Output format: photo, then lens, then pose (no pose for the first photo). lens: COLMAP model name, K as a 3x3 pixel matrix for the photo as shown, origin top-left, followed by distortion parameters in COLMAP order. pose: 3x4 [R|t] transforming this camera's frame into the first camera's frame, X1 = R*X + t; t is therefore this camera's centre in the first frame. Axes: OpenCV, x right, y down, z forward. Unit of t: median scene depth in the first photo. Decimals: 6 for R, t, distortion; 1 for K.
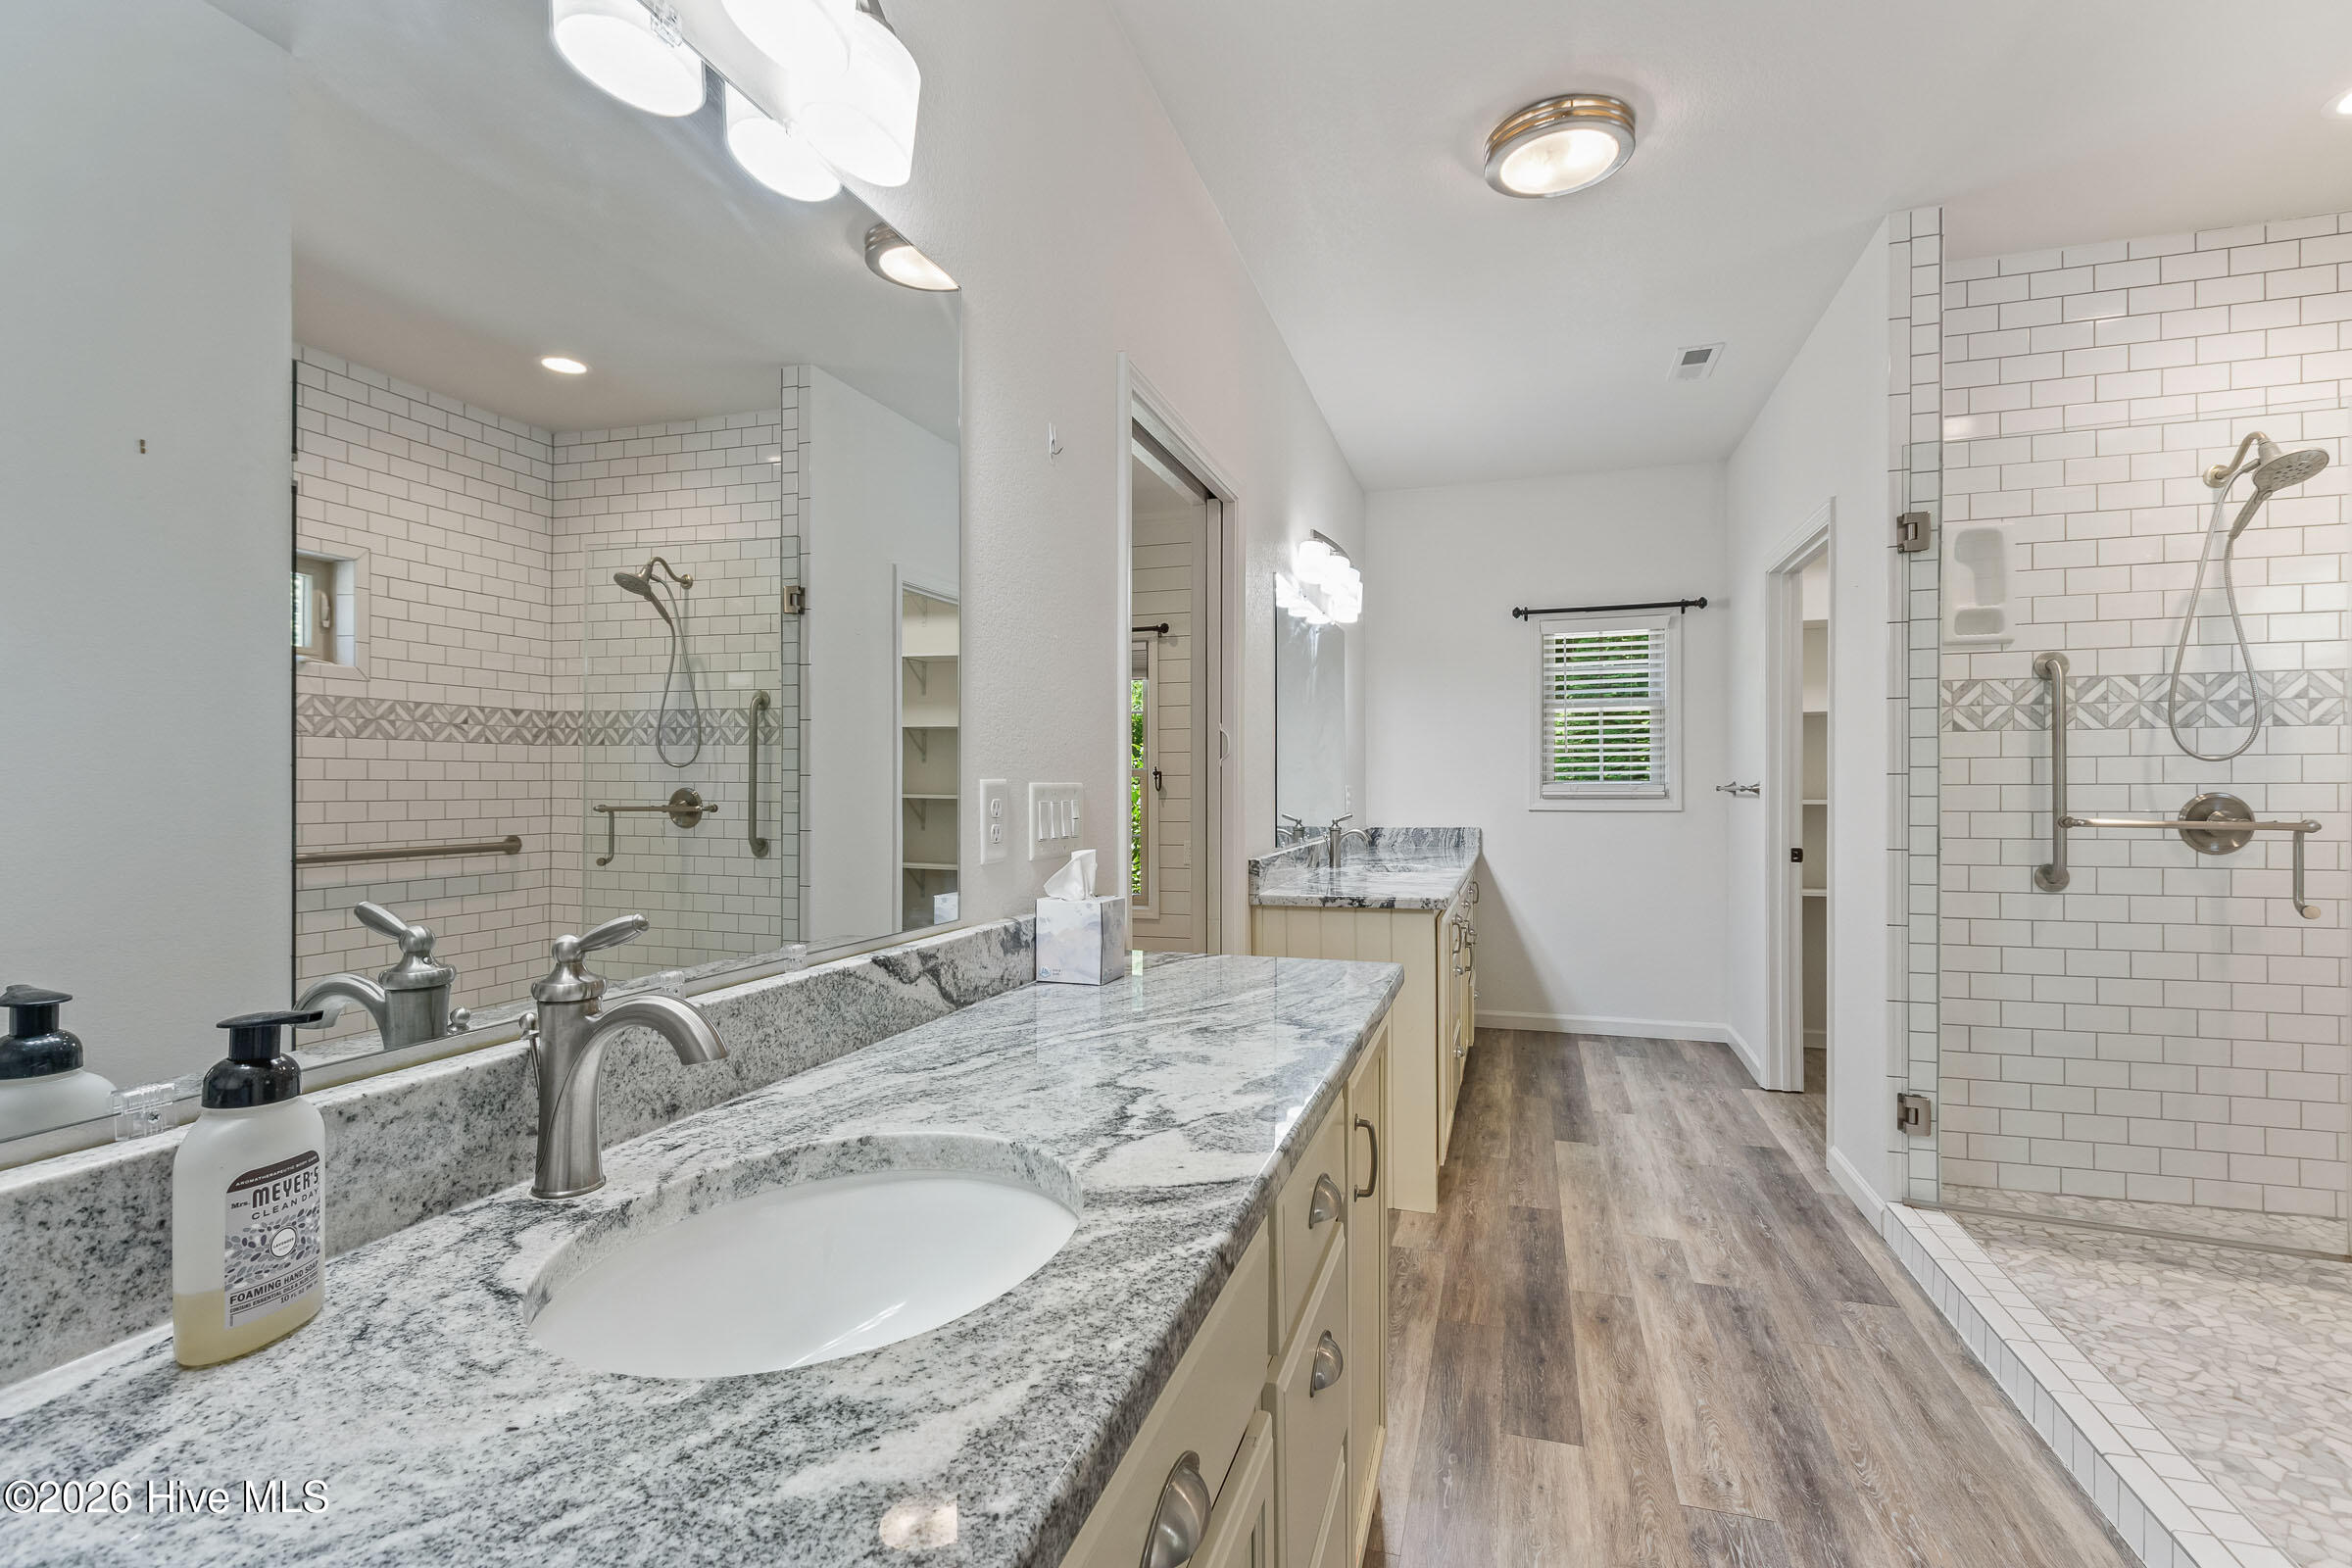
lens RADIAL K [[1113.2, 0, 1171.7], [0, 1113.2, 792.9], [0, 0, 1]] dist [0.008553, -0.002540]
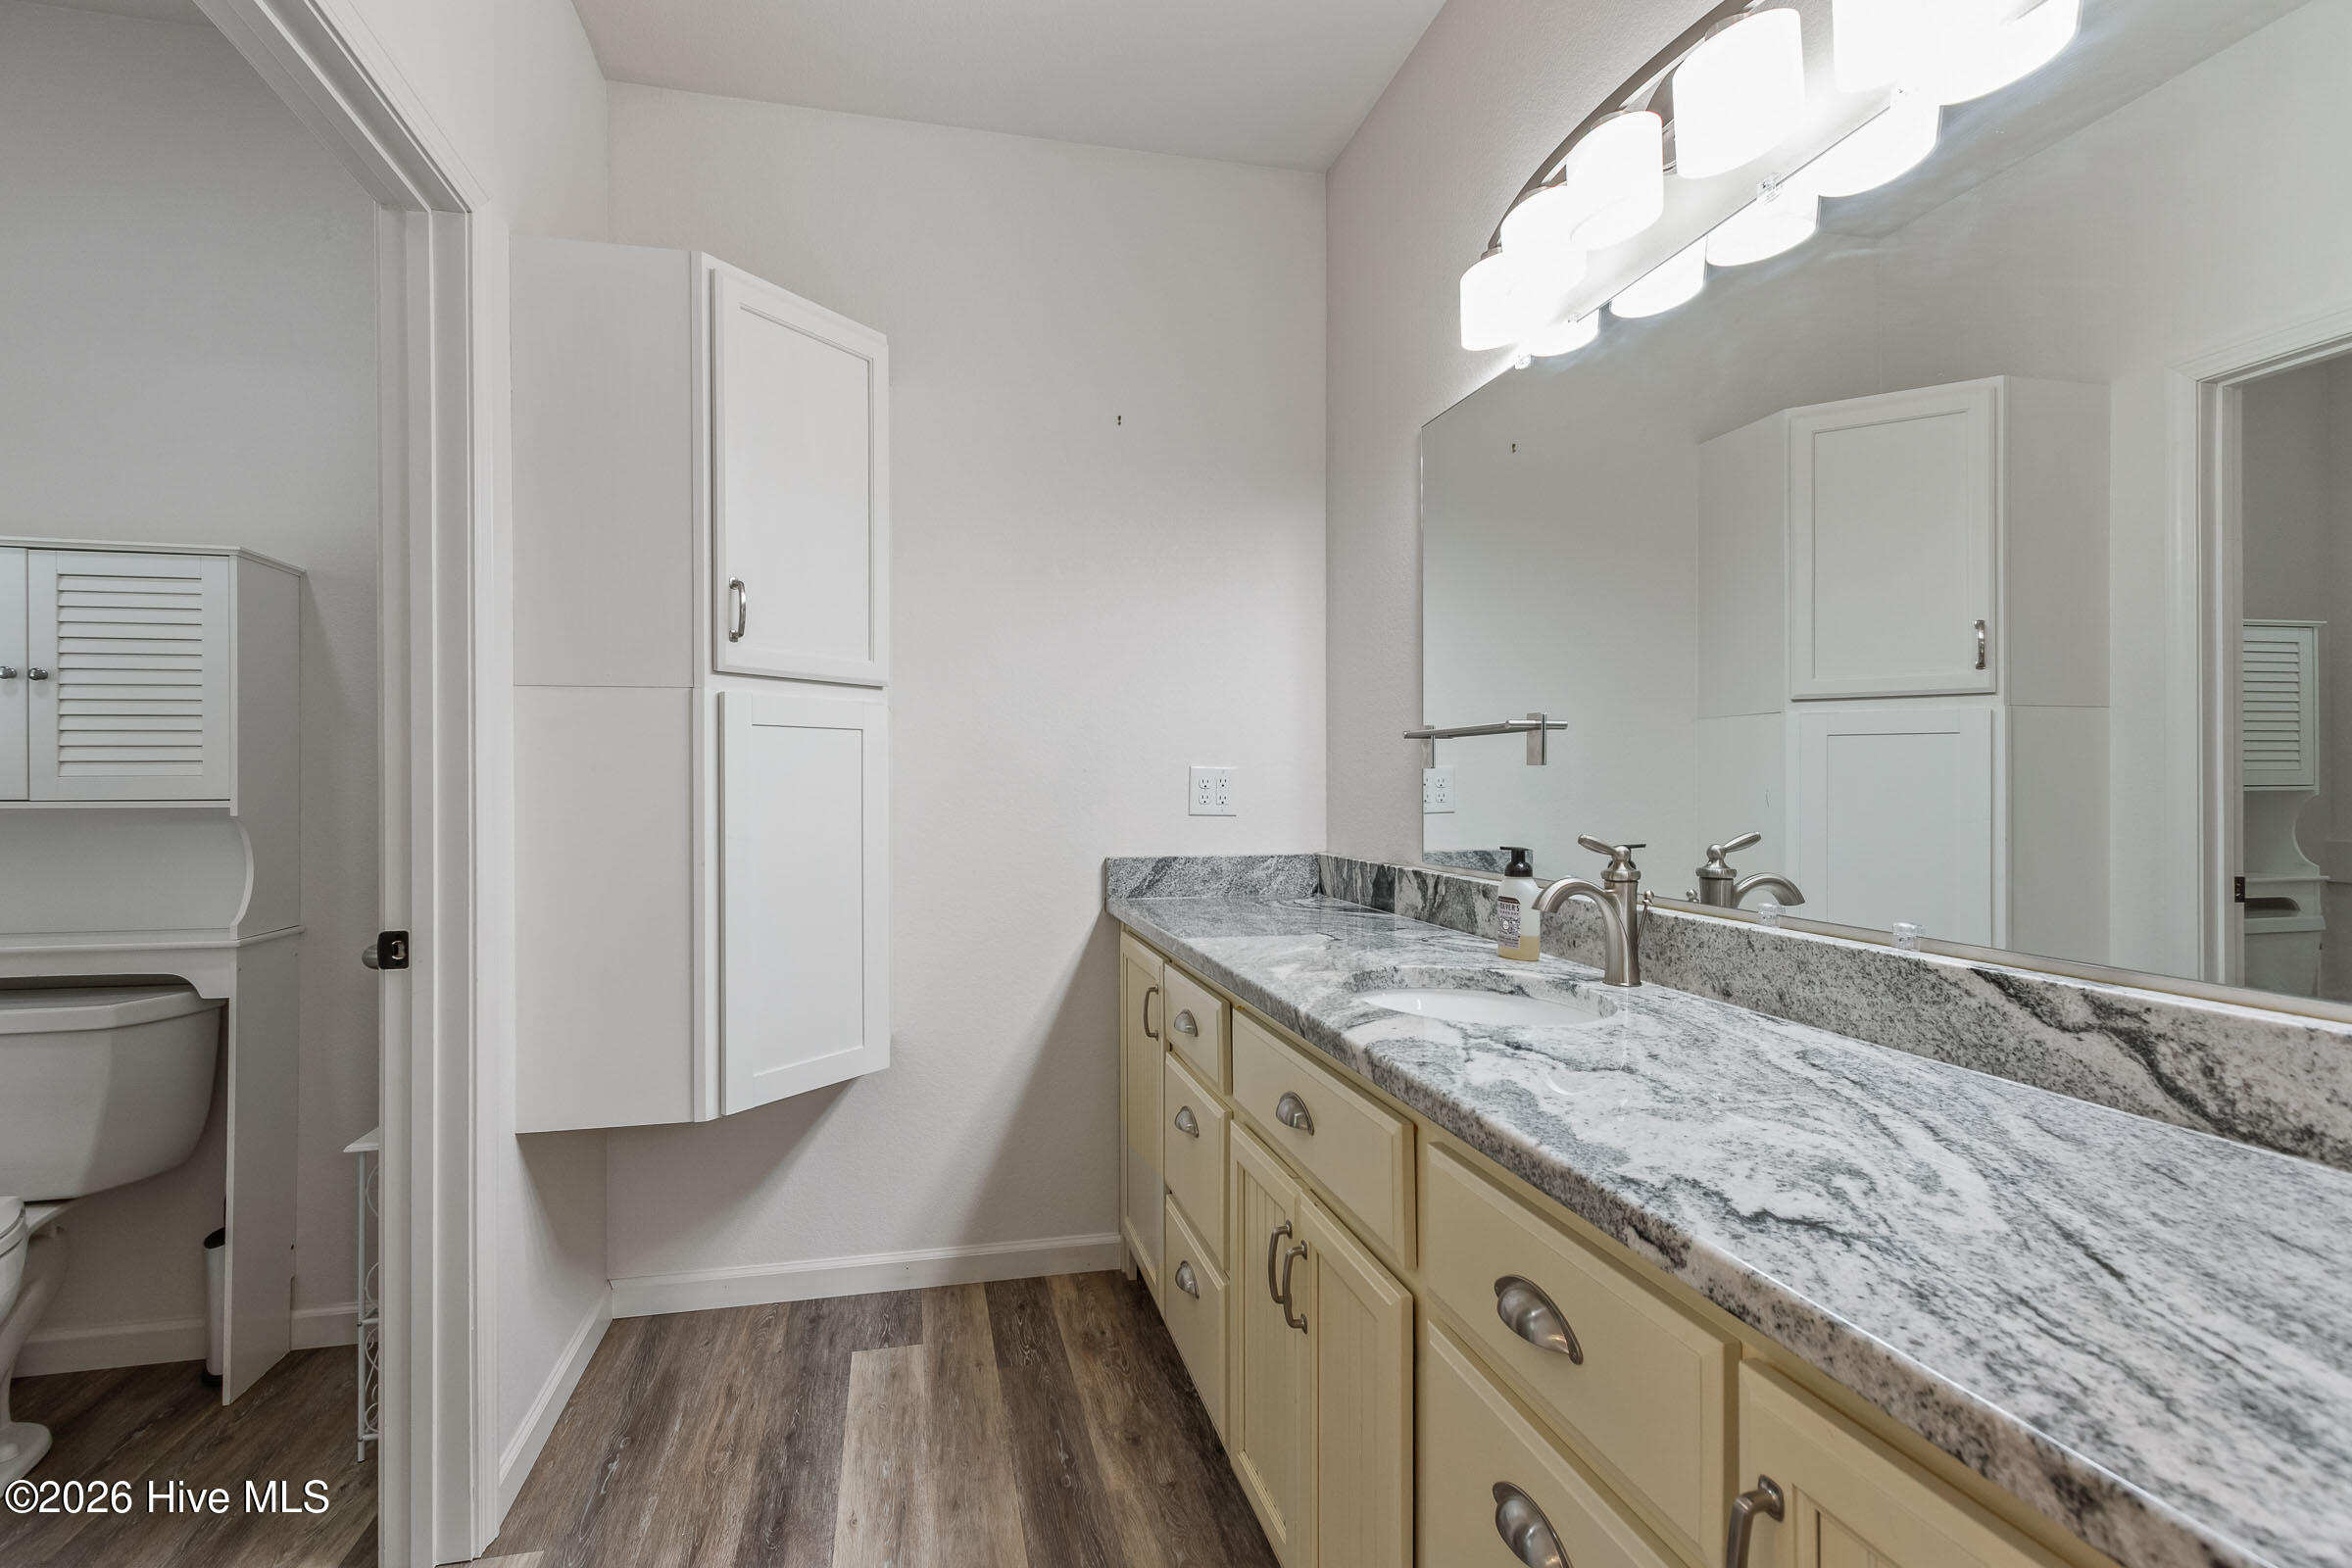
lens RADIAL K [[1113.2, 0, 1172.8], [0, 1113.2, 773.8], [0, 0, 1]] dist [0.008553, -0.002540]
pose [[-0.851387, 0.001196, -0.524537, 0.663756], [0.001646, 0.999999, -0.000393, 0.003956], [0.524536, -0.001198, -0.851387, 1.369329]]
